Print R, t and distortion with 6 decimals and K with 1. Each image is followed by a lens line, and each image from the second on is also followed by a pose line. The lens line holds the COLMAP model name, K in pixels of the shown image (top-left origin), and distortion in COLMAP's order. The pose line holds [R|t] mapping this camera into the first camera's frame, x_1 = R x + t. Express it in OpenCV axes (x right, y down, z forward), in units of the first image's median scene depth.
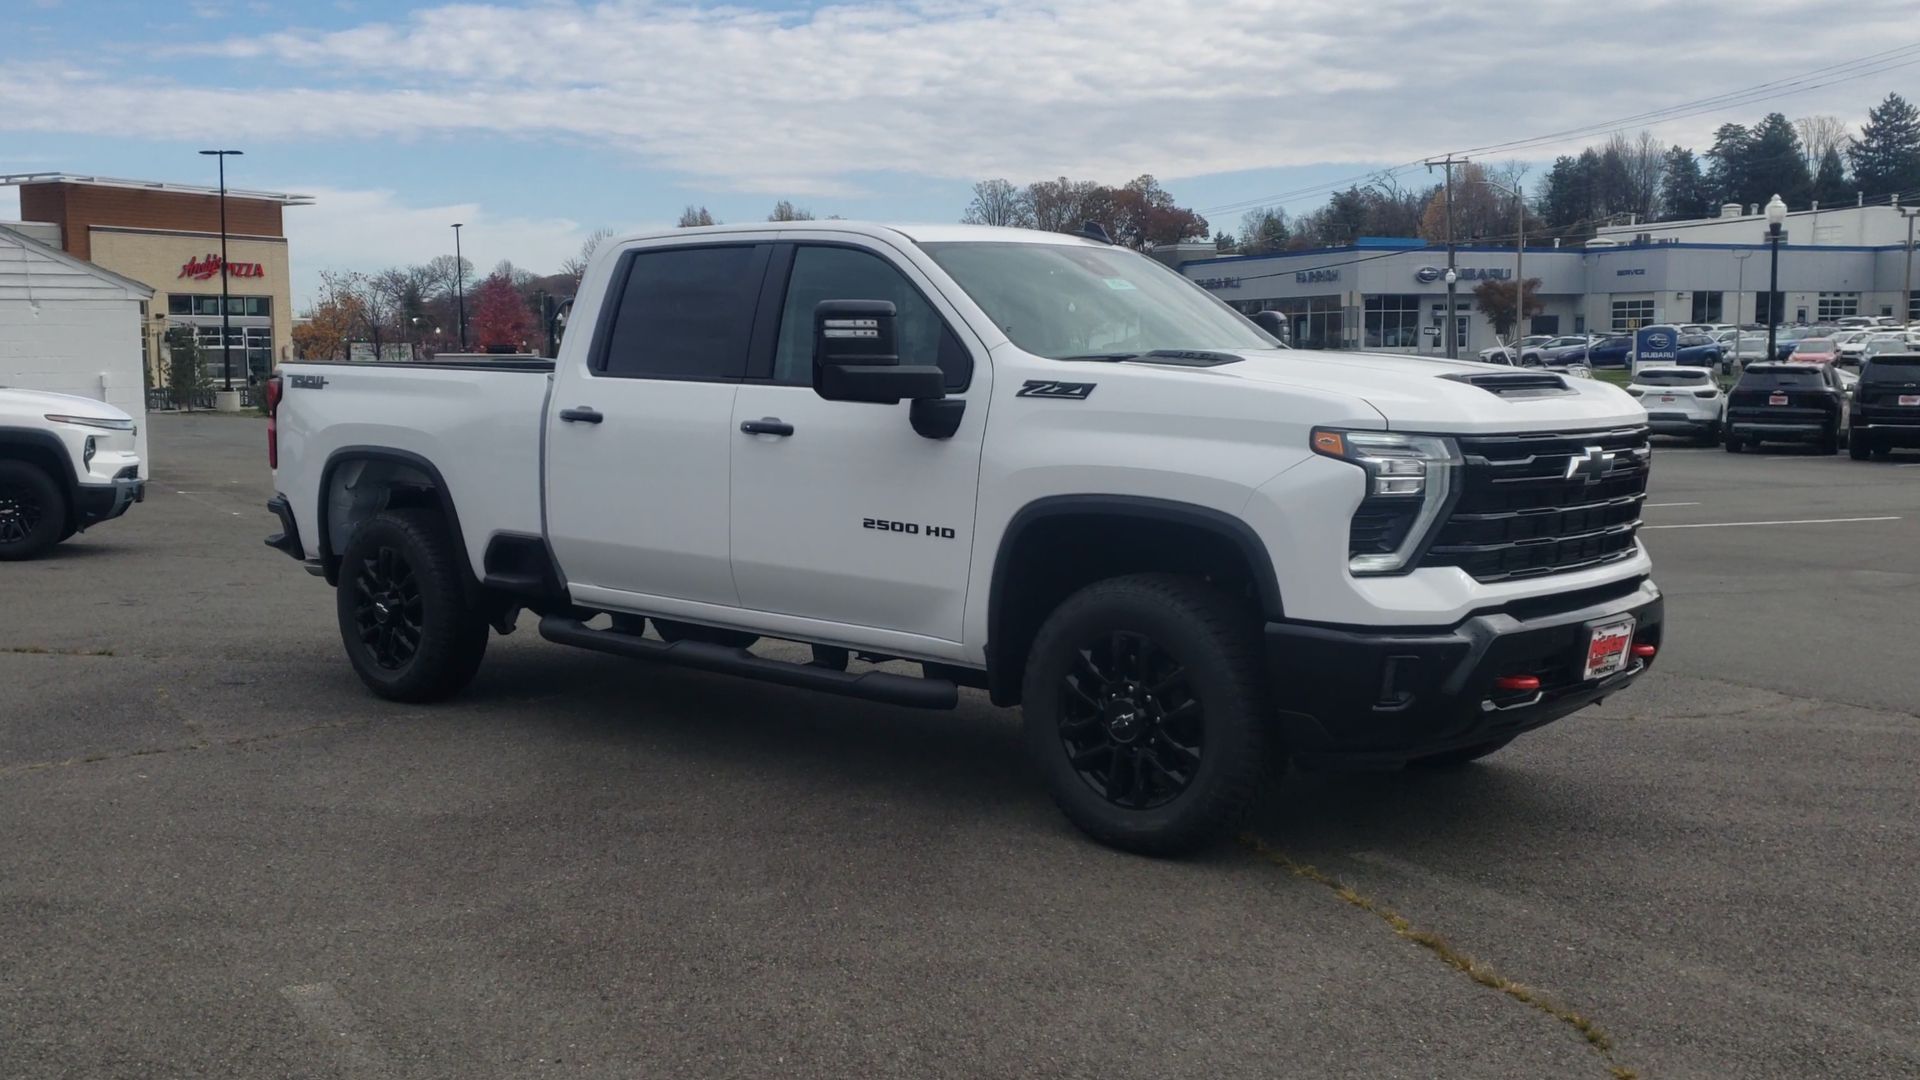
lens RADIAL K [[1867.9, 0, 912.0], [0, 1867.9, 531.0], [0, 0, 1]] dist [0.173065, -0.415497]
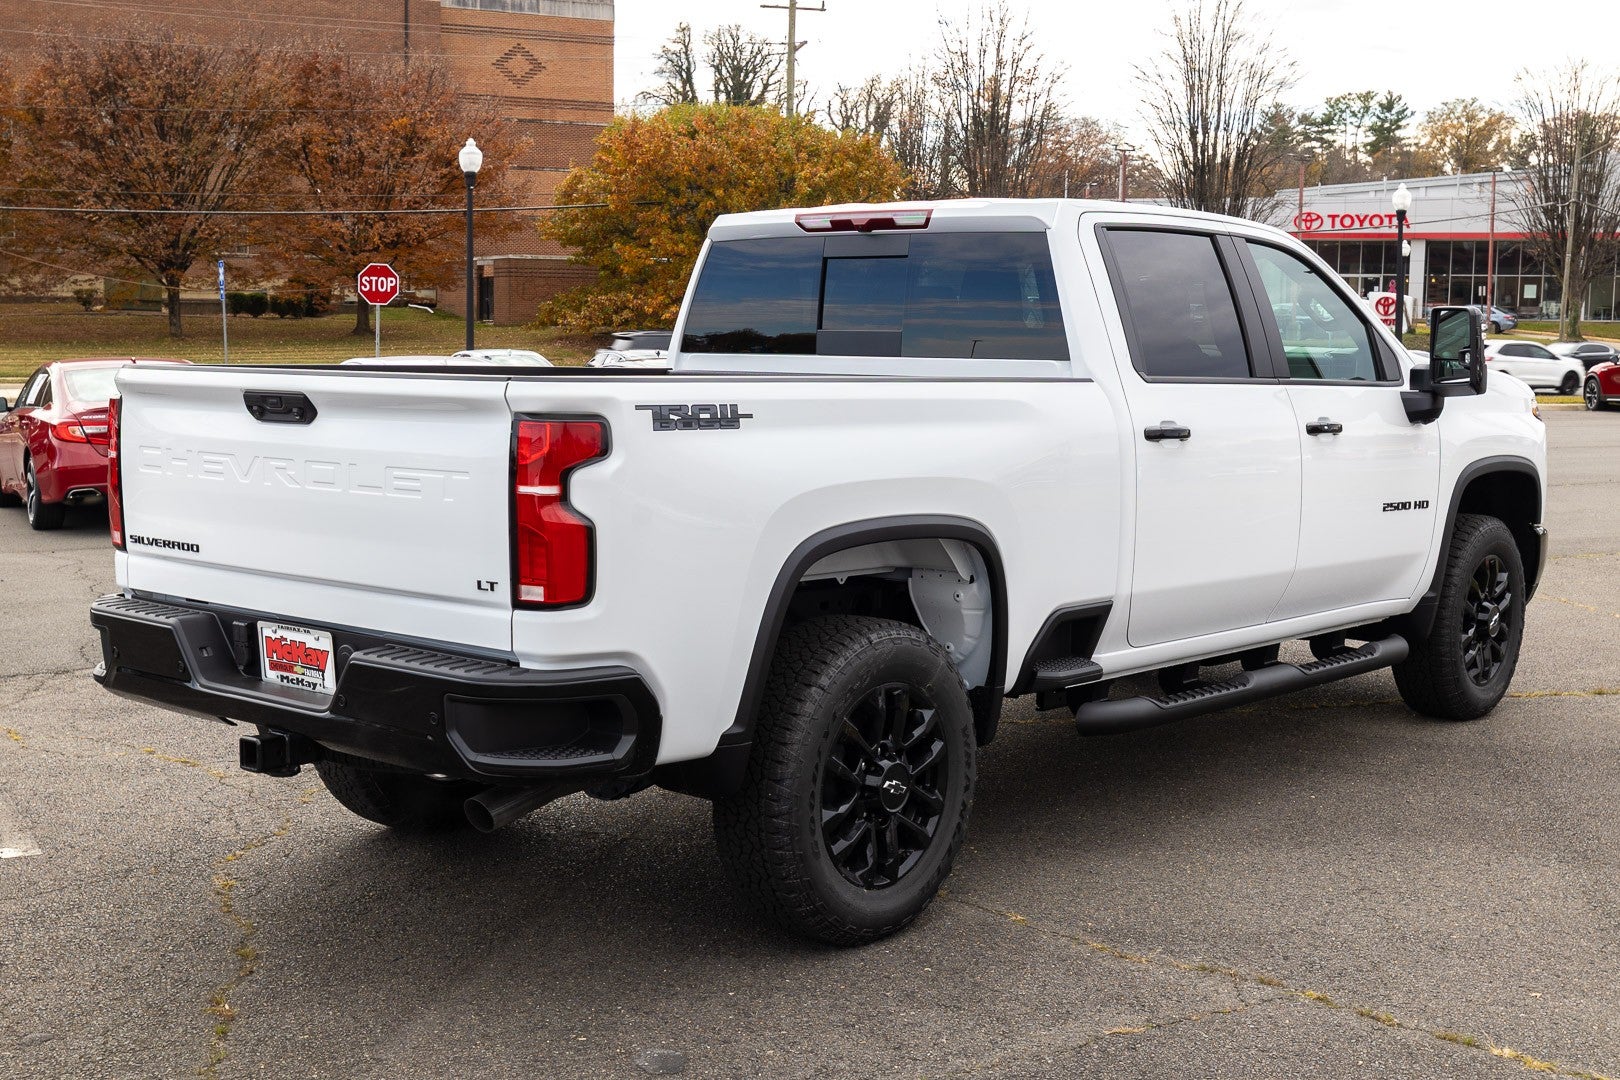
lens RADIAL K [[2008.3, 0, 789.8], [0, 2008.3, 542.7], [0, 0, 1]] dist [-0.013753, 0.034607]
pose [[-0.022527, -0.107157, 0.993987, -1.028902], [0.084819, 0.990450, 0.108698, -0.122291], [-0.996142, 0.086758, -0.013223, 1.187557]]
